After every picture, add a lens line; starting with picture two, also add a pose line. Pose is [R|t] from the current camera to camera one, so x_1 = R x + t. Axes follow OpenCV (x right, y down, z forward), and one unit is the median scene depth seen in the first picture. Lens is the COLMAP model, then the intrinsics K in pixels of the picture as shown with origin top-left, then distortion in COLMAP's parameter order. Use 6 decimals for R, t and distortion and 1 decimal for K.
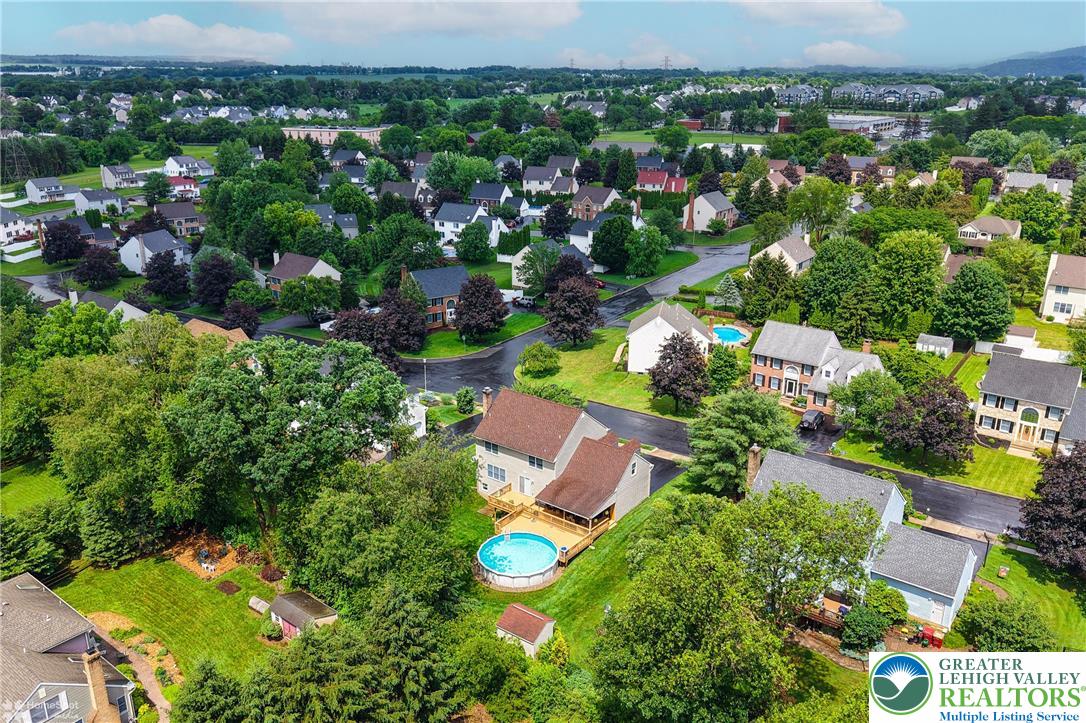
lens RADIAL K [[863.8, 0, 543.0], [0, 863.8, 361.5], [0, 0, 1]] dist [0.006699, 0.001432]
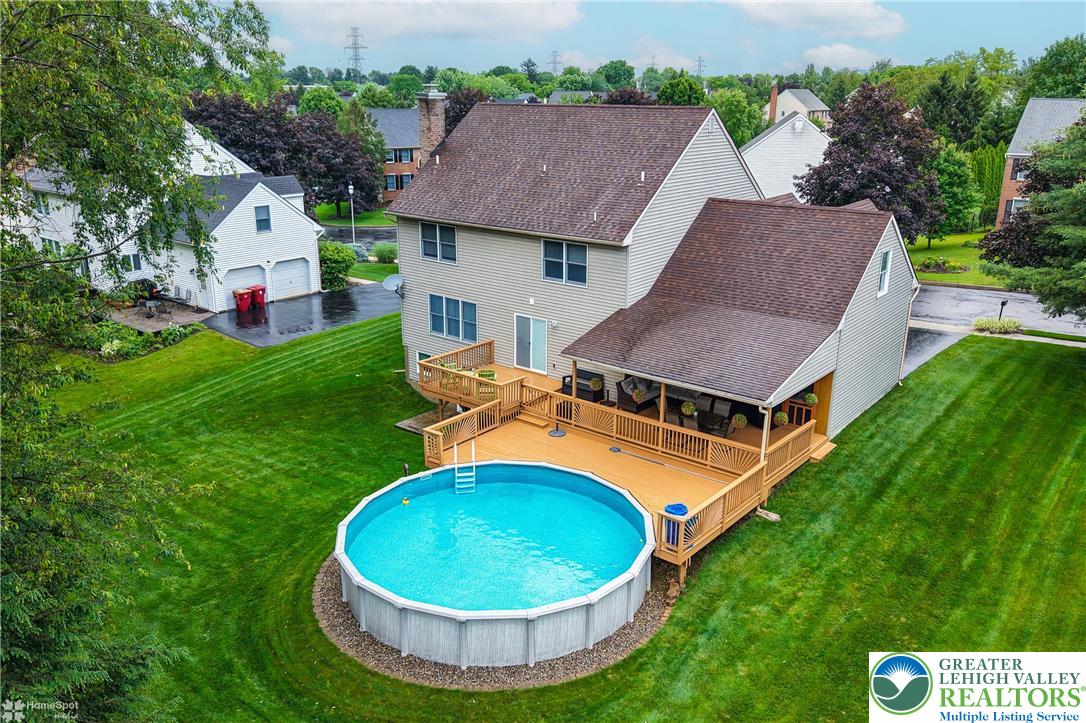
lens RADIAL K [[863.8, 0, 543.0], [0, 863.8, 361.5], [0, 0, 1]] dist [0.006699, 0.001432]
pose [[0.999990, 0.003942, 0.002198, -0.018037], [-0.003933, 0.999985, -0.003863, 0.157859], [-0.002213, 0.003854, 0.999990, 0.681375]]
